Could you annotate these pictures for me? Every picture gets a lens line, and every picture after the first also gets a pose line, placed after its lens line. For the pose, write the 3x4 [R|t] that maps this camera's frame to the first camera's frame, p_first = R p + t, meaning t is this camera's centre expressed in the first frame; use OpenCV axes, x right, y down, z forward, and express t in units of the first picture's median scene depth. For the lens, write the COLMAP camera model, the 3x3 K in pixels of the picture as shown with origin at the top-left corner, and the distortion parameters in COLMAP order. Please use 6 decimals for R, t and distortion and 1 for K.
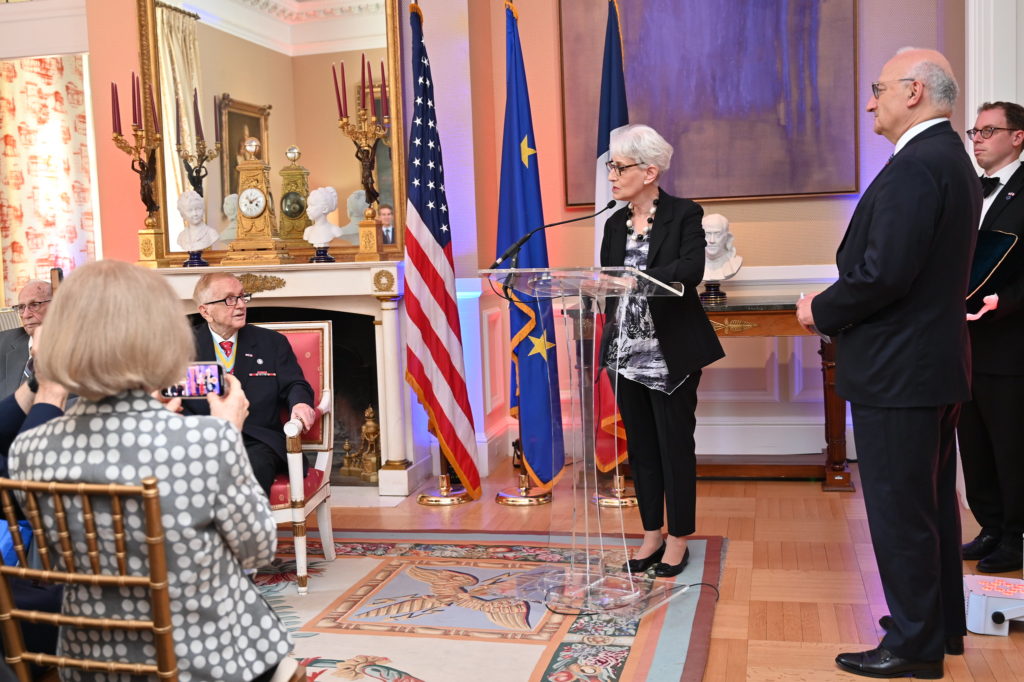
lens RADIAL K [[1128.8, 0, 512.0], [0, 1128.8, 341.0], [0, 0, 1]] dist [-0.002634, -0.002626]
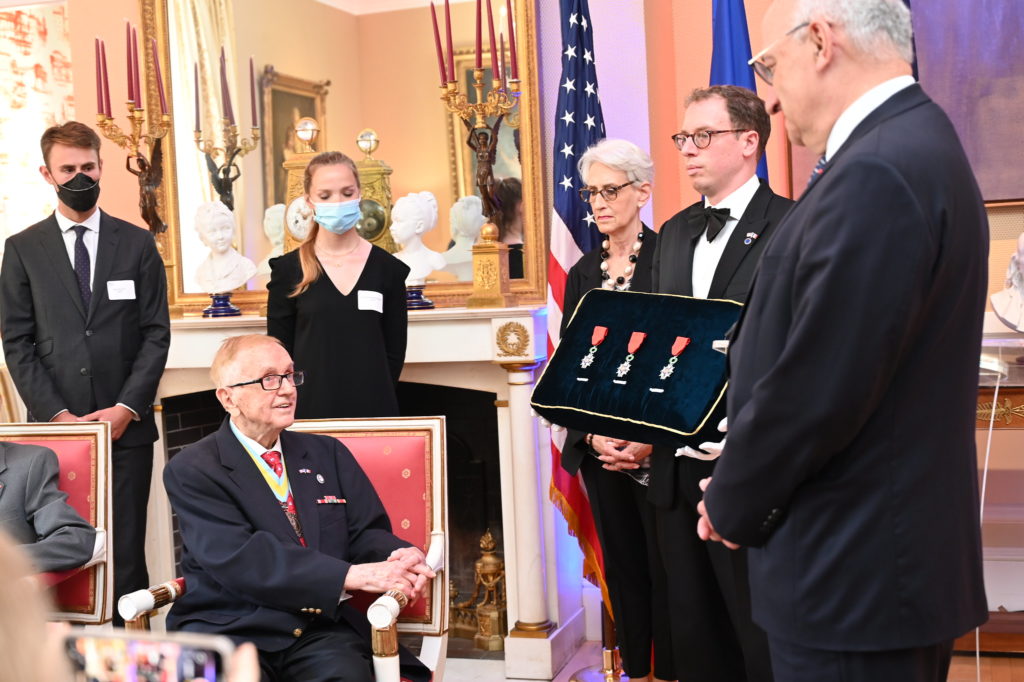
lens RADIAL K [[1431.2, 0, 507.1], [0, 1431.2, 345.0], [0, 0, 1]] dist [0.009036, -0.009450]
pose [[0.996396, -0.006757, -0.084550, -0.046053], [0.004647, 0.999673, -0.025127, -0.028090], [0.084692, 0.024644, 0.996102, 0.190267]]
